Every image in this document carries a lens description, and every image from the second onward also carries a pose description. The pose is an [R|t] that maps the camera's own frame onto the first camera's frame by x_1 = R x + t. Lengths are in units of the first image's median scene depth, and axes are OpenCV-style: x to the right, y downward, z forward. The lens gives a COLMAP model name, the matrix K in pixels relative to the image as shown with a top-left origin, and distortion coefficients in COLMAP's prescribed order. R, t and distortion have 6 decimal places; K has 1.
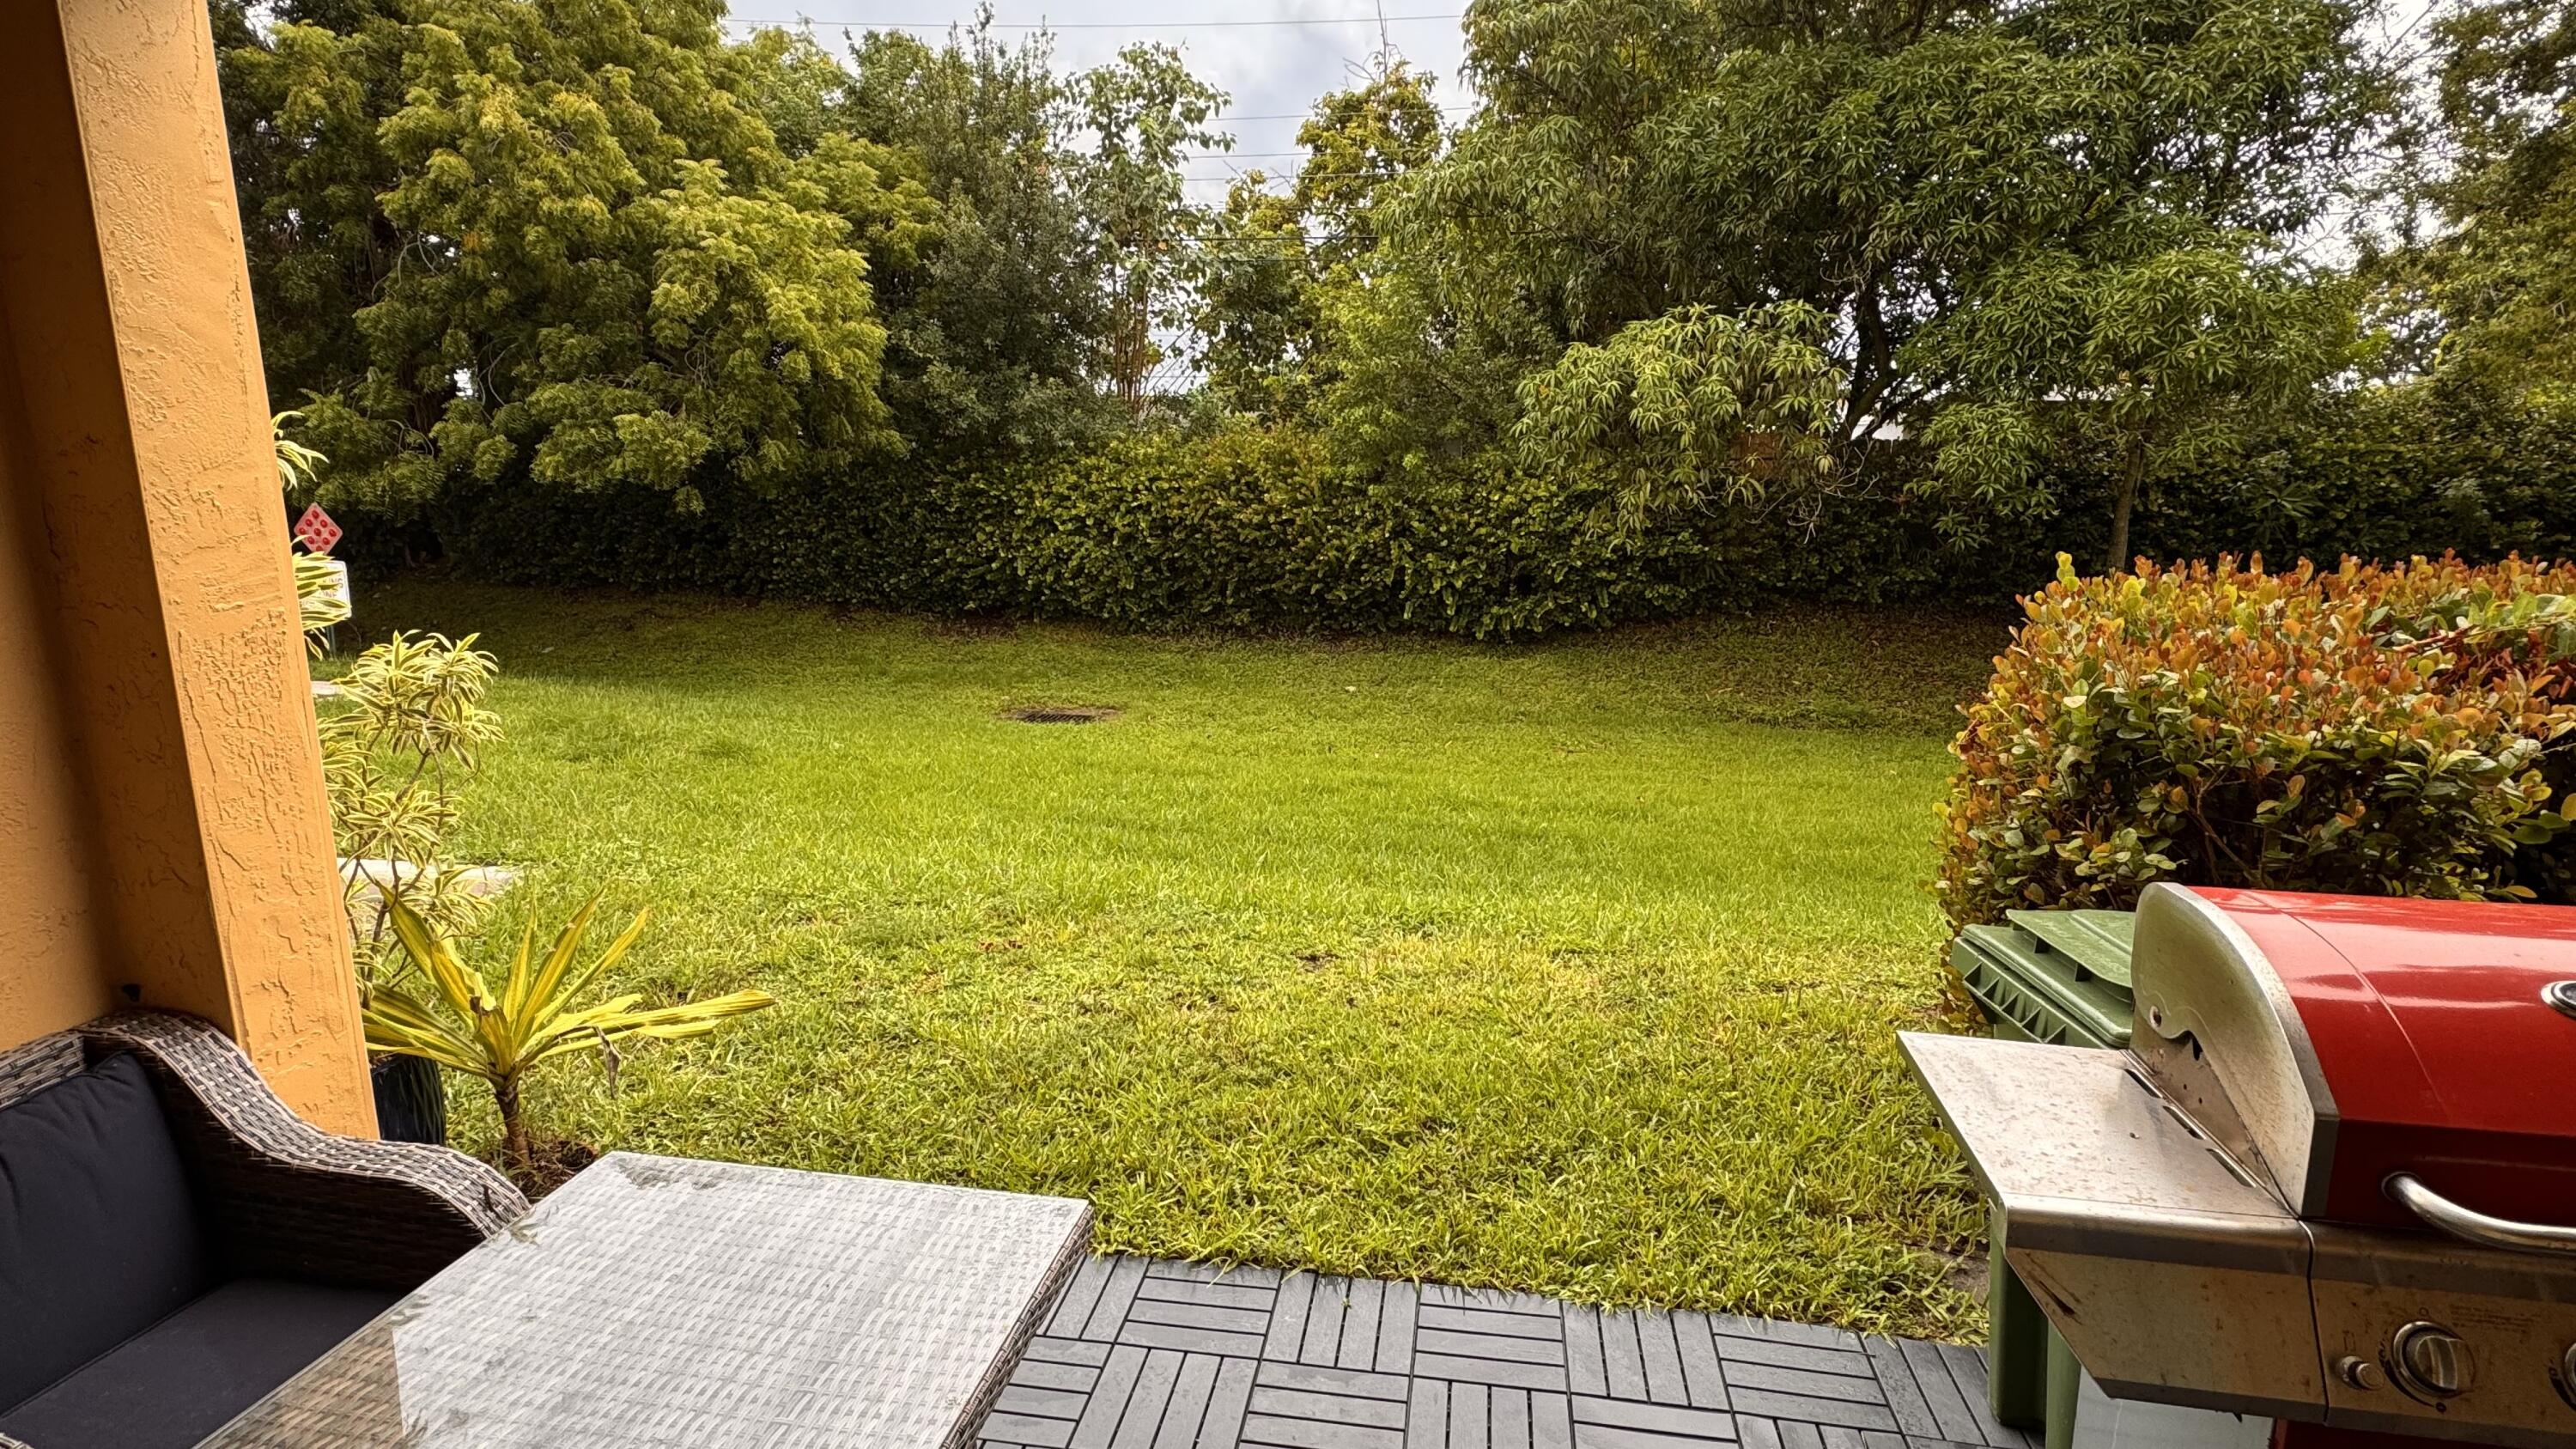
lens RADIAL K [[1222.4, 0, 1289.1], [0, 1222.4, 729.0], [0, 0, 1]] dist [-0.000054, -0.000003]
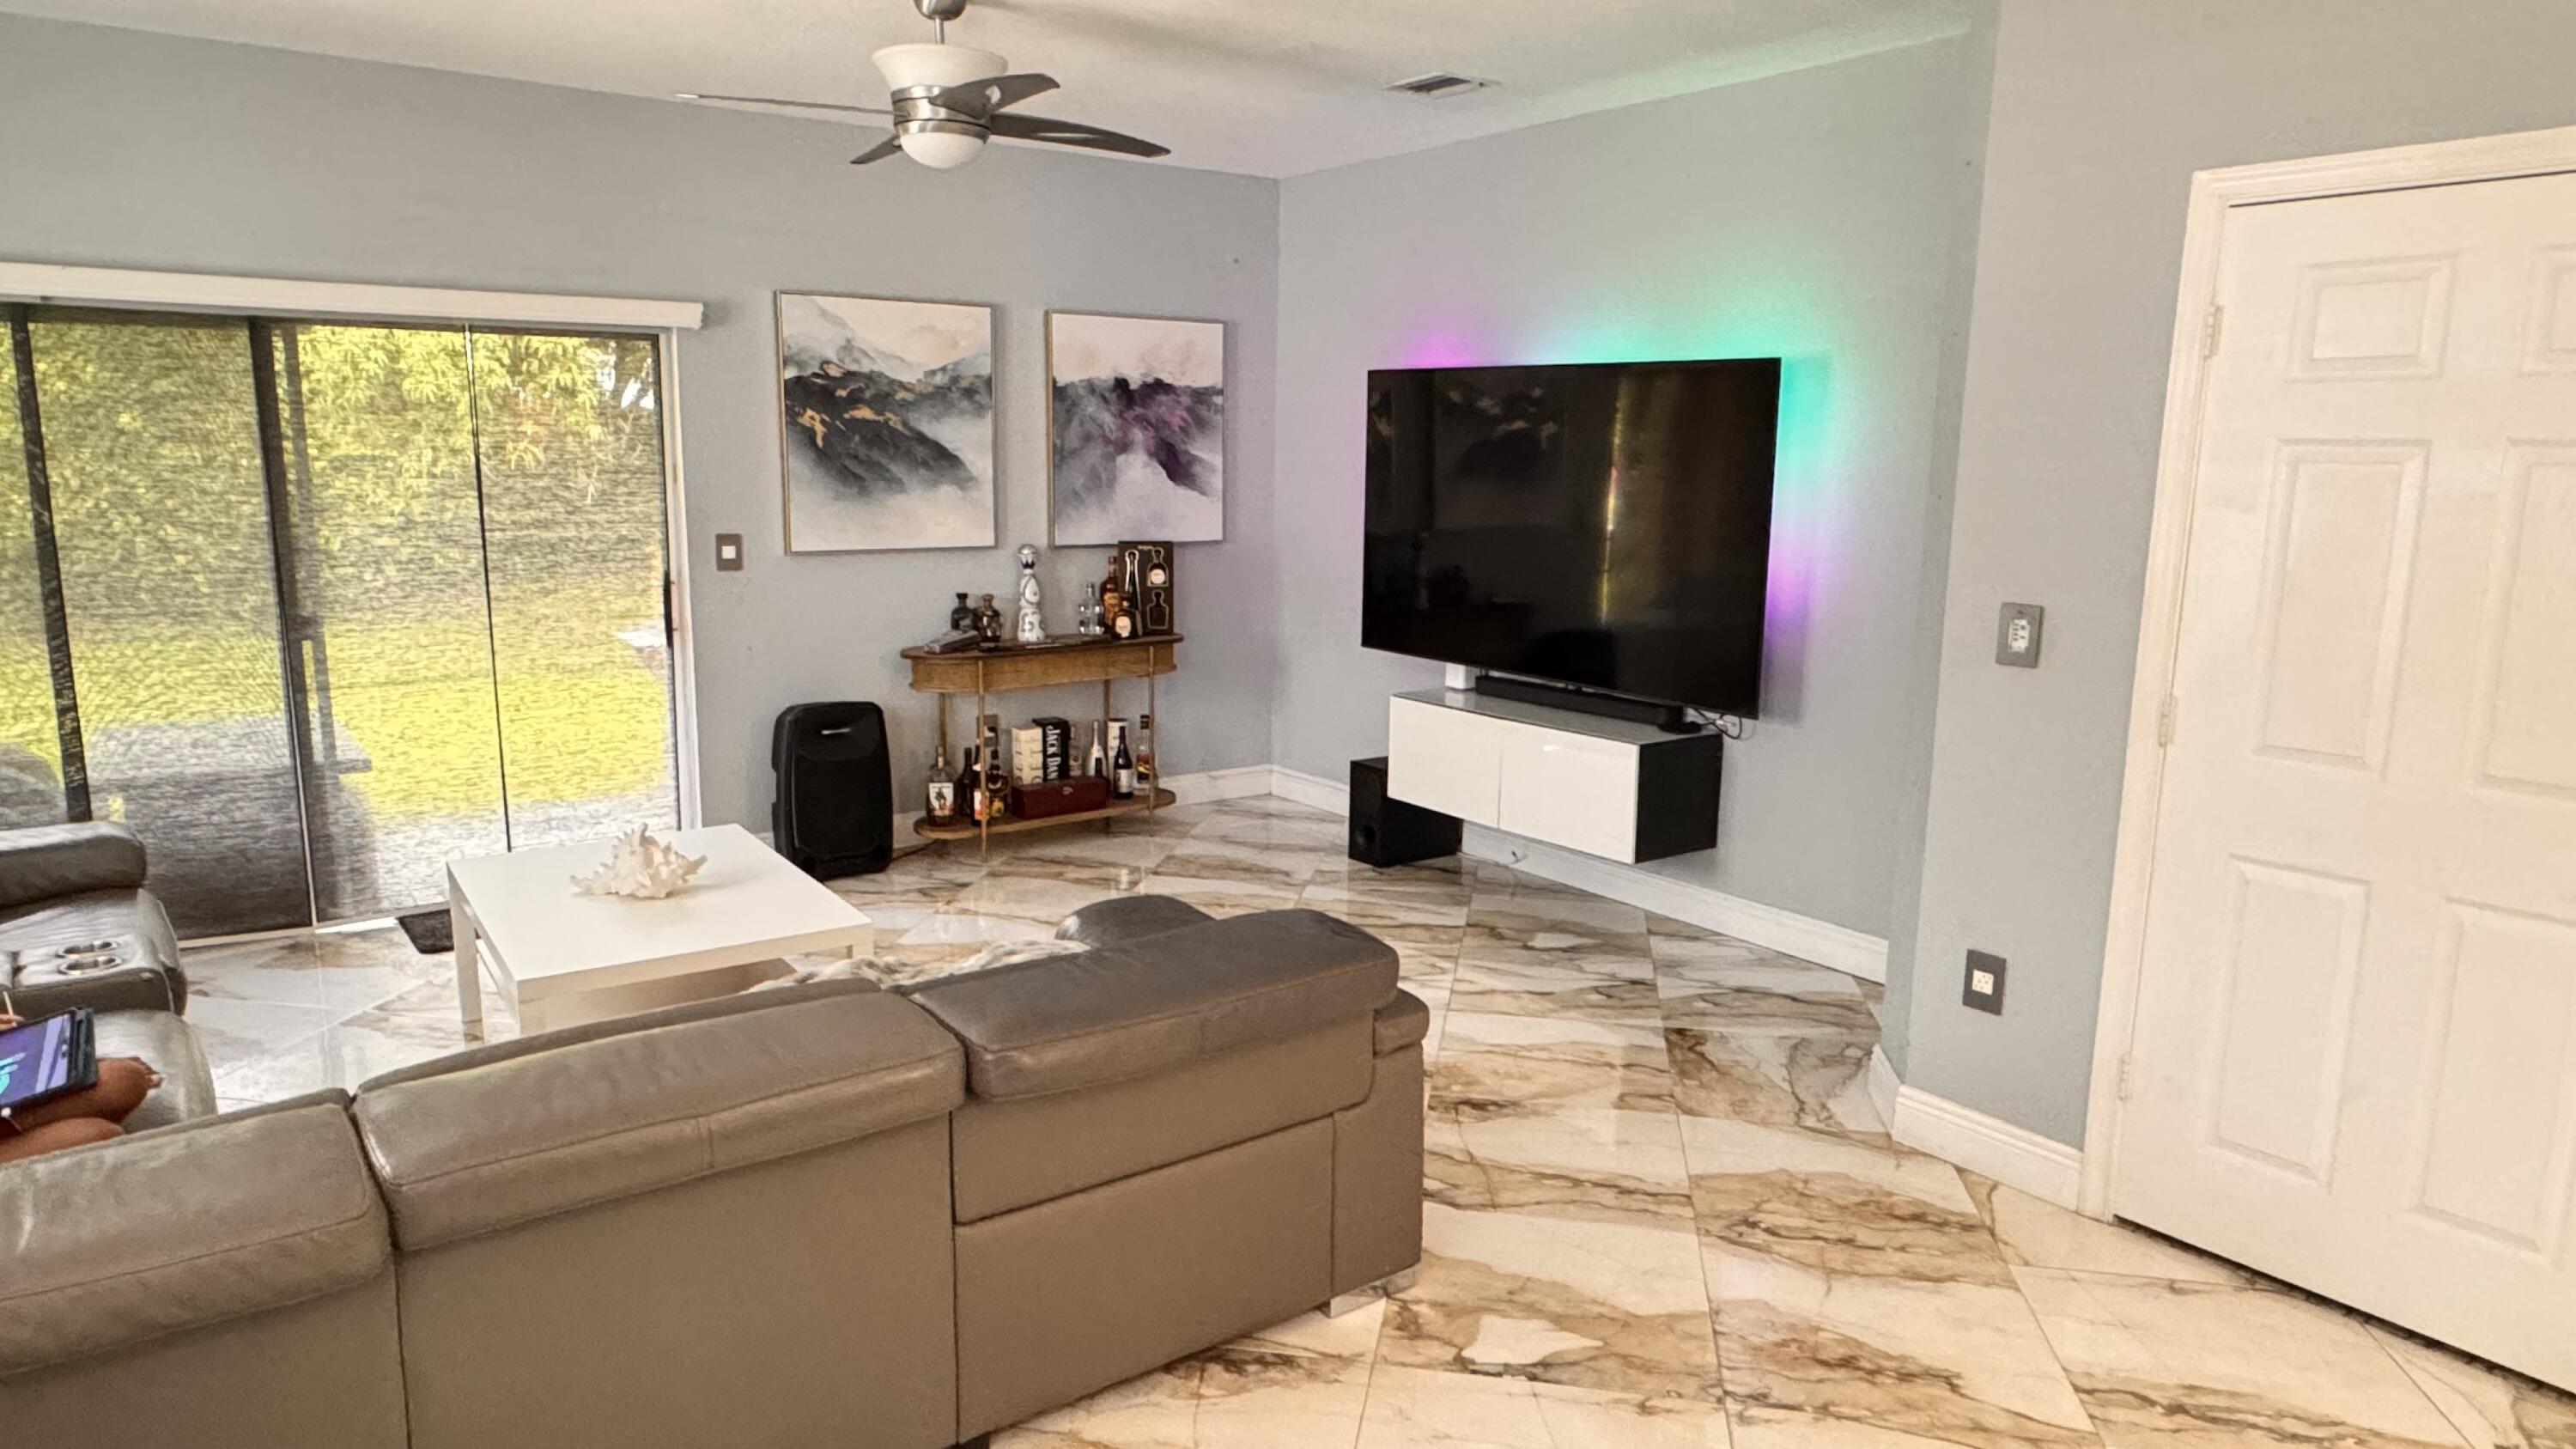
lens RADIAL K [[1599.3, 0, 1292.7], [0, 1599.3, 729.0], [0, 0, 1]] dist [0.003995, 0.000614]
pose [[0.700401, -0.119237, 0.703720, -0.174892], [0.132098, 0.990569, 0.036365, 0.081393], [-0.701419, 0.067489, 0.709546, -0.458570]]
